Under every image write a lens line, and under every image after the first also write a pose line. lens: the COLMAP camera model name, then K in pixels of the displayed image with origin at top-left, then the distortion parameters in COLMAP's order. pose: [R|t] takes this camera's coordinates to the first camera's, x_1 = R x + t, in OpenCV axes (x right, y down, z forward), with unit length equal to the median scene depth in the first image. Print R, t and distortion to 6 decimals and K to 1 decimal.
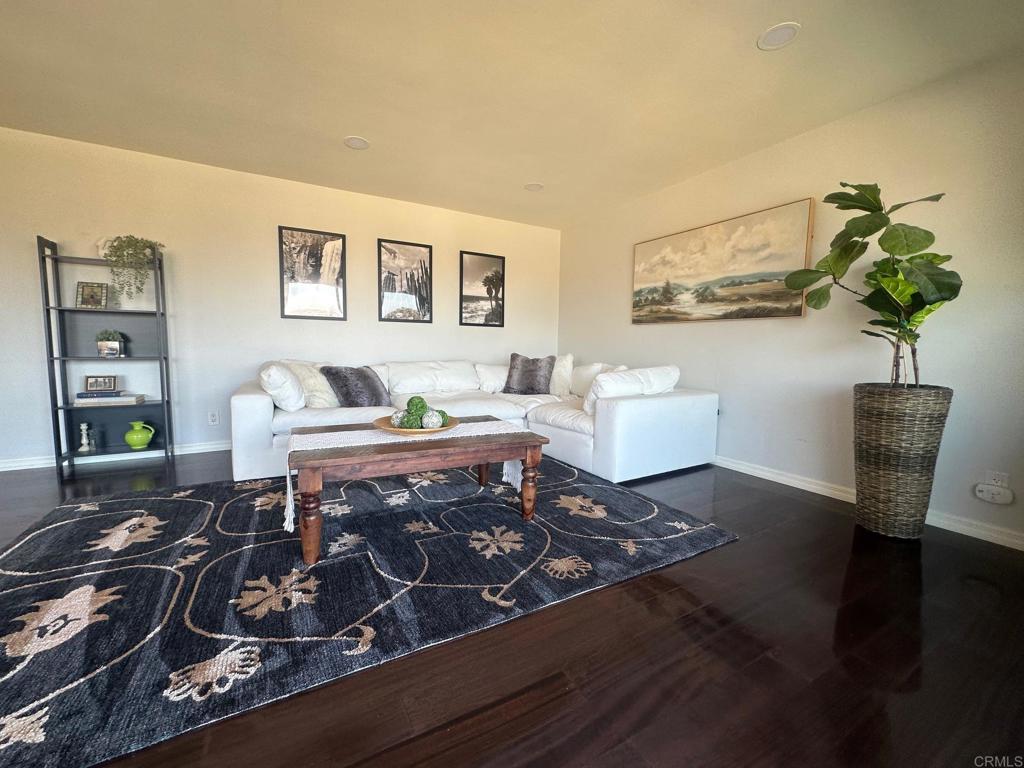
lens RADIAL K [[406.1, 0, 510.4], [0, 406.1, 383.7], [0, 0, 1]] dist [-0.003790, 0.000023]
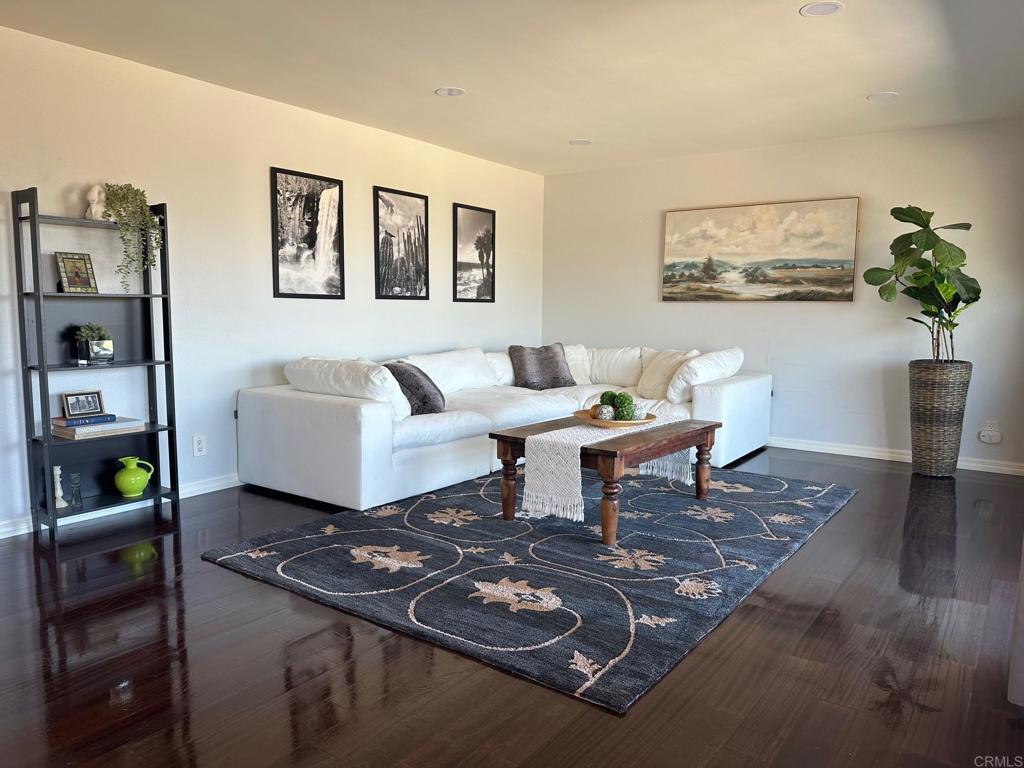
lens RADIAL K [[705.9, 0, 512.0], [0, 705.9, 384.0], [0, 0, 1]] dist [0.155226, -0.282244]
pose [[0.908795, -0.053515, 0.413796, -0.849230], [0.045059, 0.998528, 0.030177, -0.036571], [-0.414802, -0.008779, 0.909869, -0.367053]]
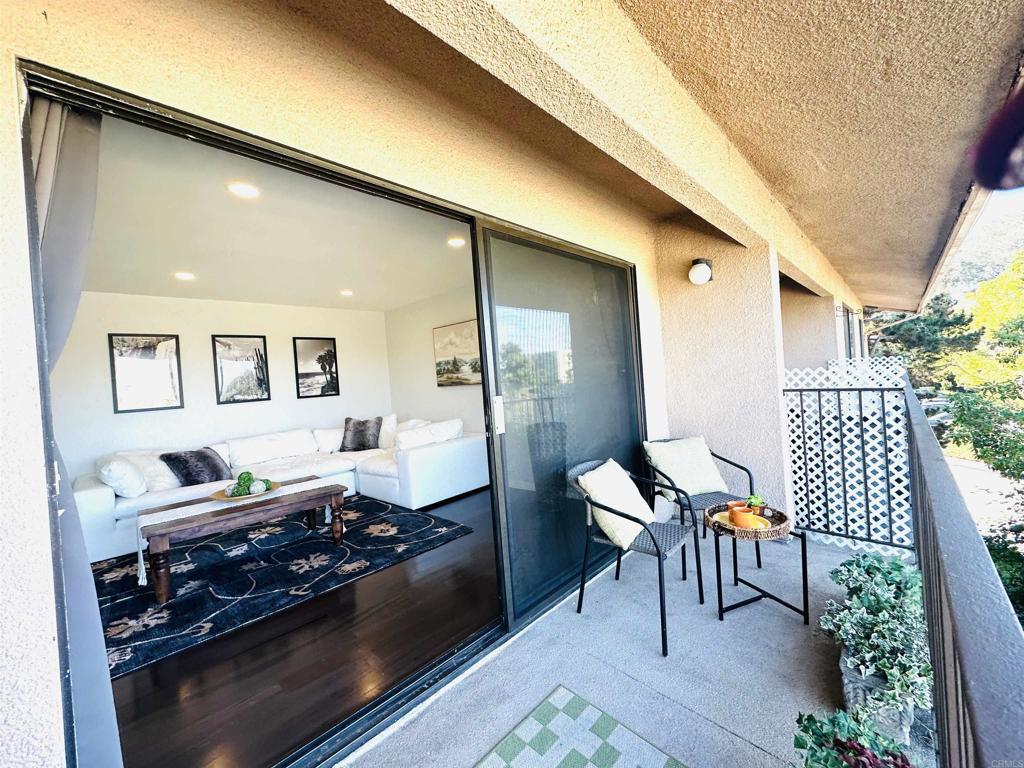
lens RADIAL K [[406.1, 0, 510.4], [0, 406.1, 383.7], [0, 0, 1]] dist [-0.003790, 0.000023]
pose [[0.953918, -0.090830, 0.285991, 0.191441], [0.115670, 0.990736, -0.071160, -0.046030], [-0.276878, 0.100961, 0.955587, -0.439459]]
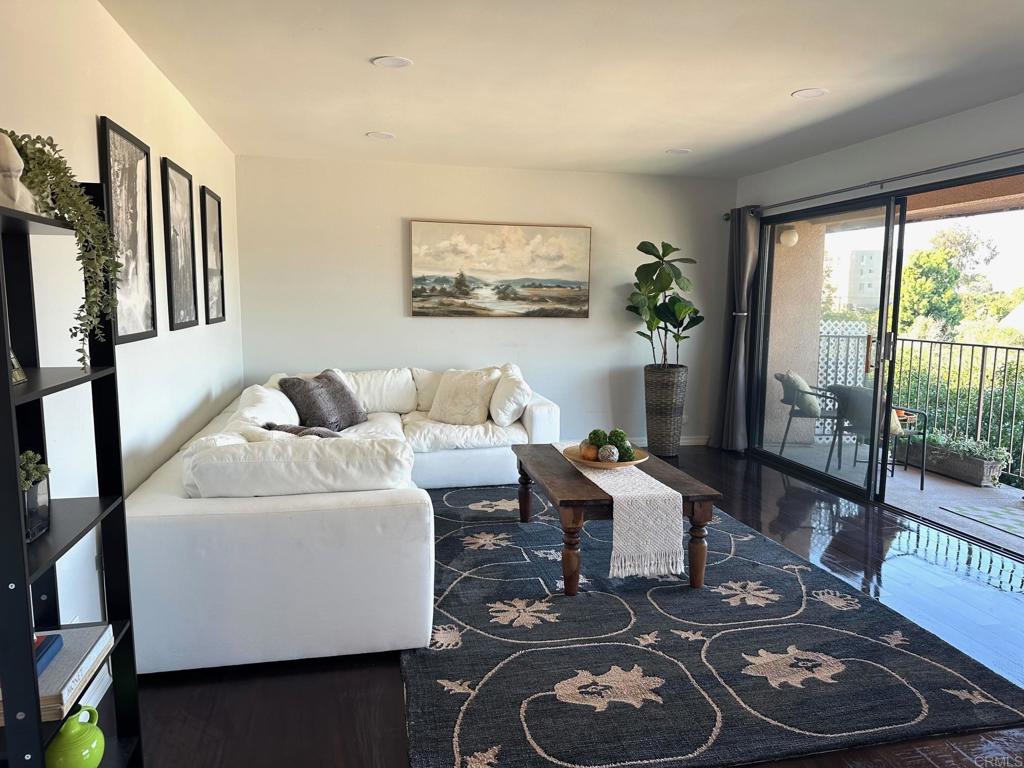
lens RADIAL K [[719.8, 0, 512.0], [0, 719.8, 384.0], [0, 0, 1]] dist [0.085645, -0.135621]
pose [[0.291801, -0.130337, 0.947557, -1.365945], [0.083490, 0.990362, 0.110514, -0.203368], [-0.952828, 0.046863, 0.299870, 0.483147]]
